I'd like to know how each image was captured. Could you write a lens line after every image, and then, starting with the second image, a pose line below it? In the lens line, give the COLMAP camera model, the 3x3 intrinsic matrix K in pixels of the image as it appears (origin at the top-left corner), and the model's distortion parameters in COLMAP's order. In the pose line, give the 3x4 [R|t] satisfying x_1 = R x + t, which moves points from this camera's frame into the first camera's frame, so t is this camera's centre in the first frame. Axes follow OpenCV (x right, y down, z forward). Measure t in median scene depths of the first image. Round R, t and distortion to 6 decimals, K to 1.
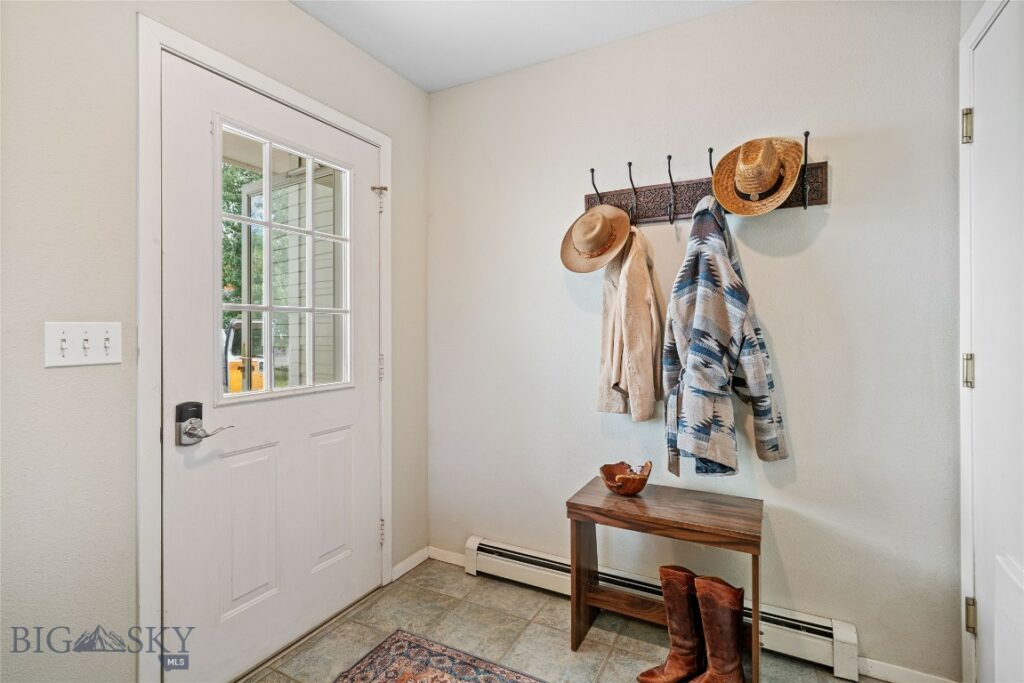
lens RADIAL K [[489.2, 0, 513.3], [0, 489.2, 329.0], [0, 0, 1]] dist [0.002861, 0.000316]
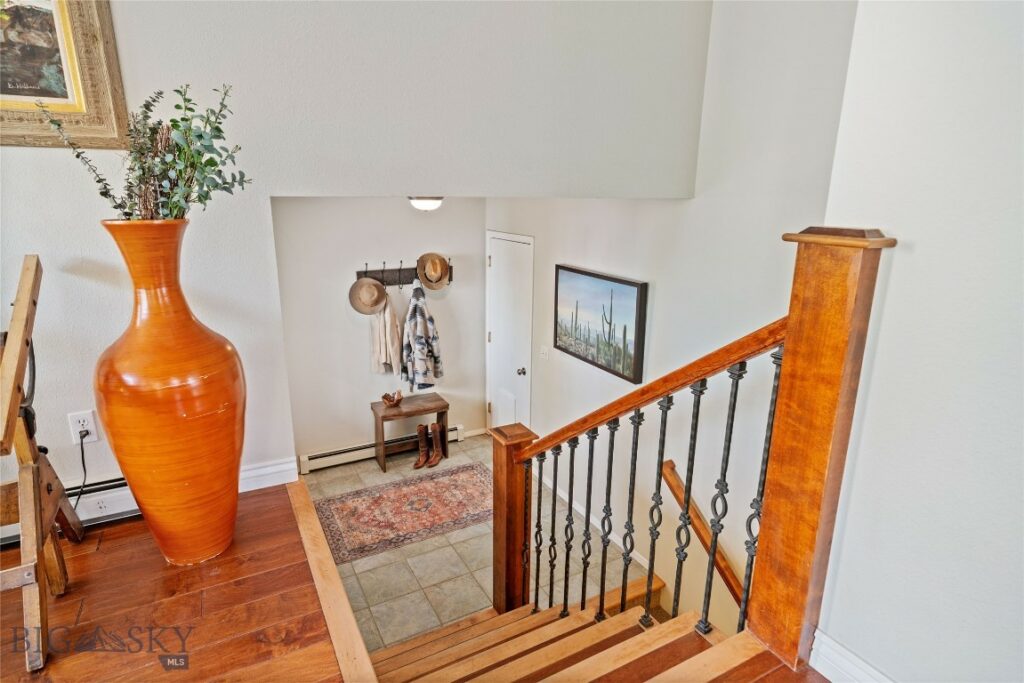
lens RADIAL K [[557.4, 0, 511.7], [0, 557.4, 346.2], [0, 0, 1]] dist [-0.001796, -0.000594]
pose [[0.547726, -0.212716, 0.809165, -1.662804], [-0.014399, 0.964600, 0.263324, -0.695650], [-0.836534, -0.155880, 0.525274, -0.892516]]
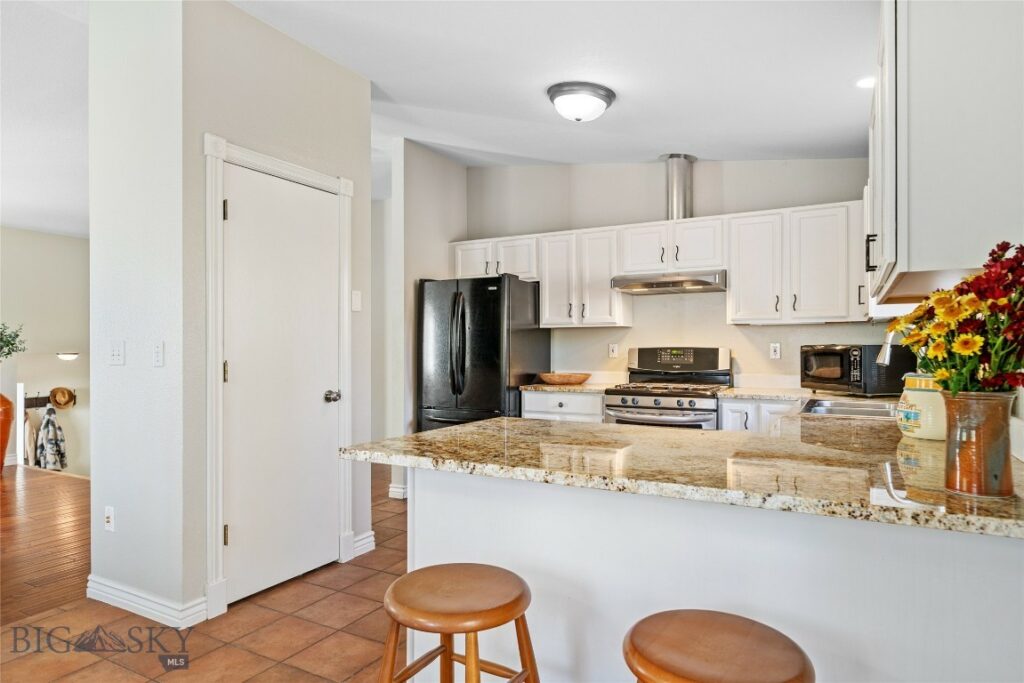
lens RADIAL K [[611.9, 0, 514.0], [0, 611.9, 346.9], [0, 0, 1]] dist [-0.001050, 0.000150]
pose [[0.018818, 0.008152, 0.999790, -4.431758], [-0.001422, 0.999966, -0.008127, -0.694591], [-0.999822, -0.001269, 0.018829, -2.792789]]
